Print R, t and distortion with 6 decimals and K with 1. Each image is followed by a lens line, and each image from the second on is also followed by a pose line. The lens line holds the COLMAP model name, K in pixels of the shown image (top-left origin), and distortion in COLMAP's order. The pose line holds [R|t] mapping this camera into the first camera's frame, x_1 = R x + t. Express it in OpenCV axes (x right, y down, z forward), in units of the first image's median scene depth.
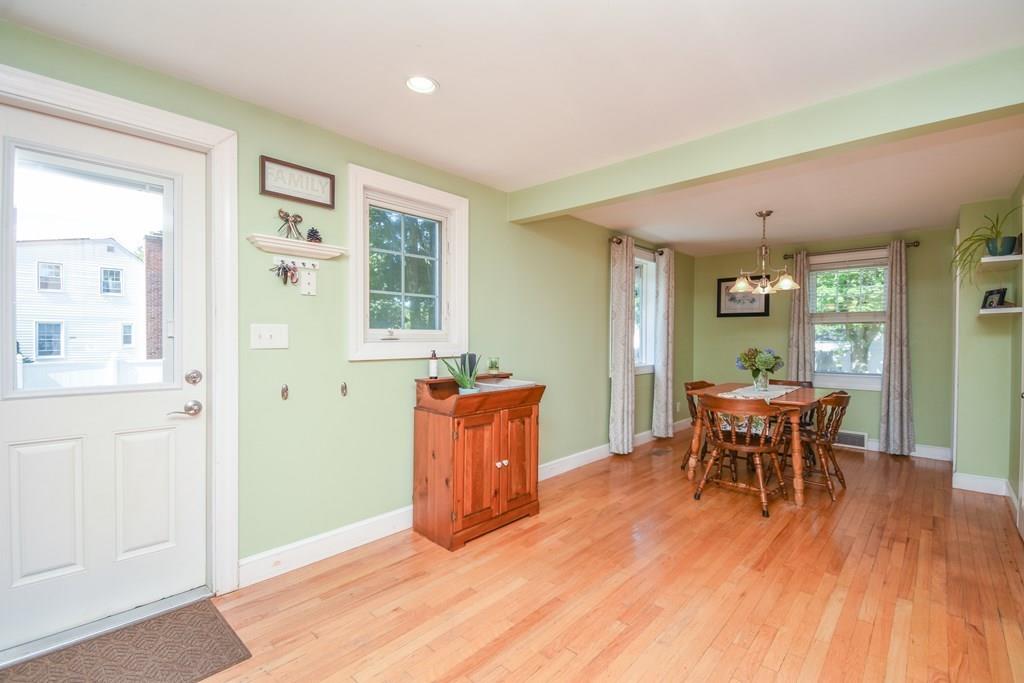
lens RADIAL K [[452.9, 0, 512.4], [0, 452.9, 339.8], [0, 0, 1]] dist [0.005682, -0.001173]
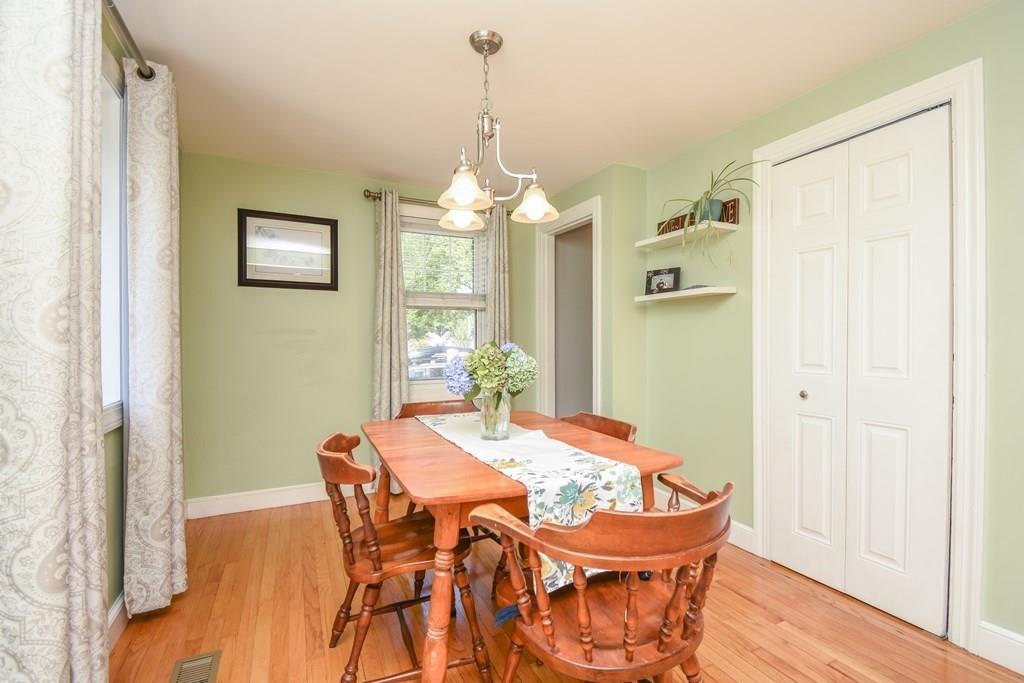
lens RADIAL K [[452.9, 0, 514.2], [0, 452.9, 342.4], [0, 0, 1]] dist [0.005682, -0.001173]
pose [[0.359460, -0.010876, 0.933097, 0.105937], [0.006363, 0.999937, 0.009204, 0.011862], [-0.933139, 0.002628, 0.359507, 0.620925]]
